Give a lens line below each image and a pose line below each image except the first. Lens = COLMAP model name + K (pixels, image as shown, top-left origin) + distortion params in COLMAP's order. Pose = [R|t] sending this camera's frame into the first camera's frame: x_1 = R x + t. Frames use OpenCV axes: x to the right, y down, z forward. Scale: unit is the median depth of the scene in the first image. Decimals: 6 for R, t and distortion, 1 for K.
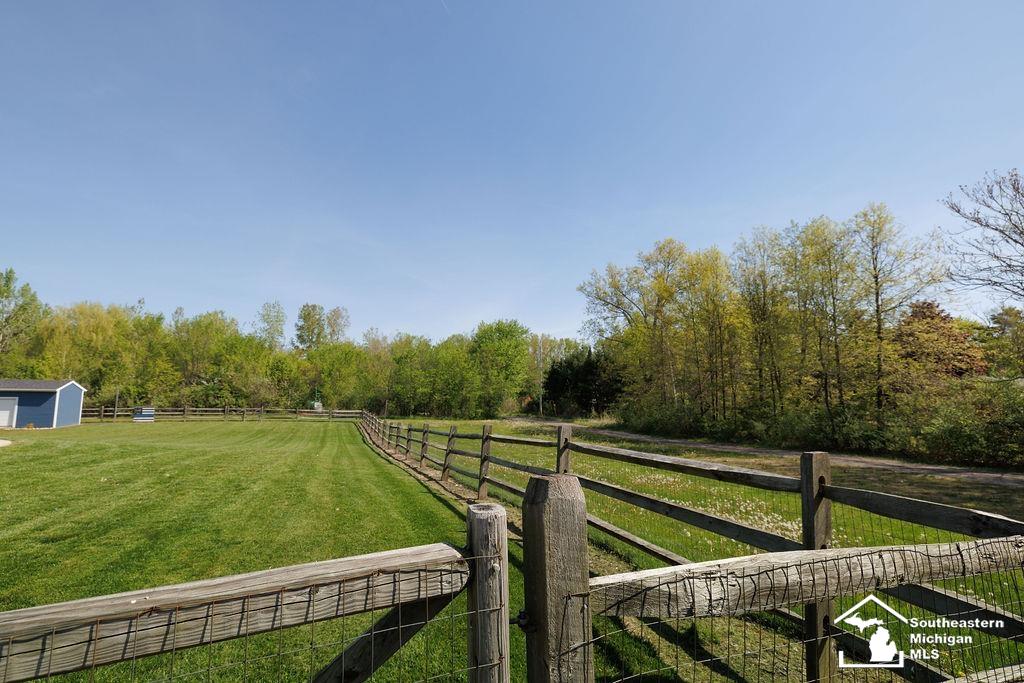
lens RADIAL K [[438.0, 0, 512.0], [0, 438.0, 341.5], [0, 0, 1]] dist [0.000844, 0.000257]
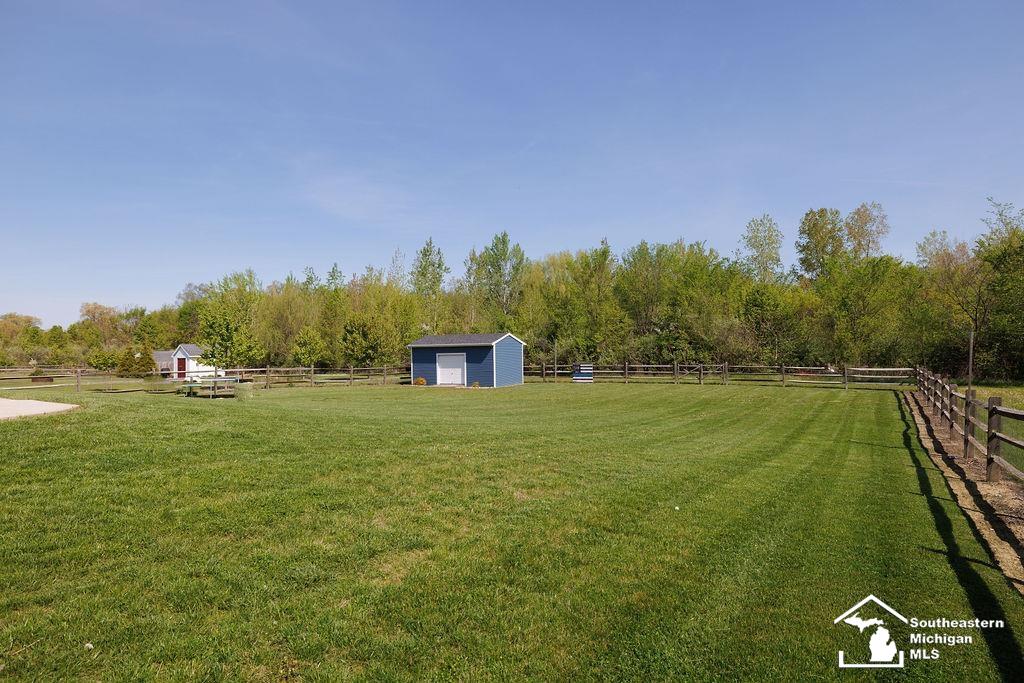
lens RADIAL K [[567.3, 0, 511.7], [0, 567.3, 356.5], [0, 0, 1]] dist [0.003118, 0.000856]
pose [[0.574493, -0.020421, -0.818254, -0.075356], [0.125532, 0.990060, 0.063427, 0.046473], [0.808826, -0.139156, 0.571346, 0.263827]]
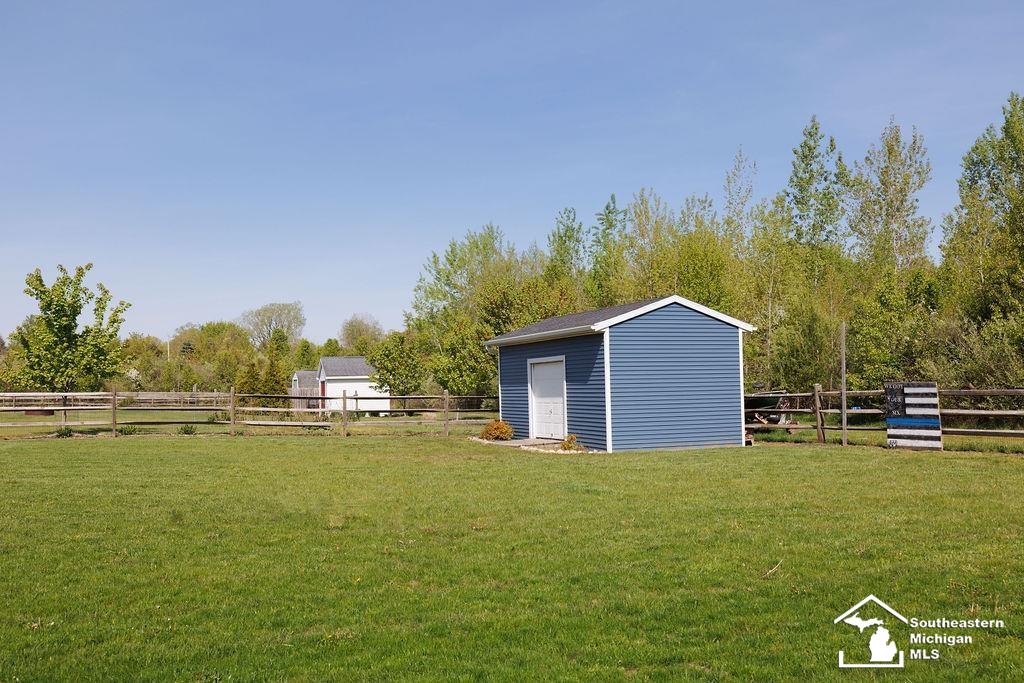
lens RADIAL K [[942.2, 0, 512.0], [0, 942.2, 341.5], [0, 0, 1]] dist [0.000071, -0.000018]
pose [[-0.082926, -0.067737, -0.994251, -0.260028], [0.138756, 0.987184, -0.078829, 0.108456], [0.986849, -0.144495, -0.072465, 0.657620]]
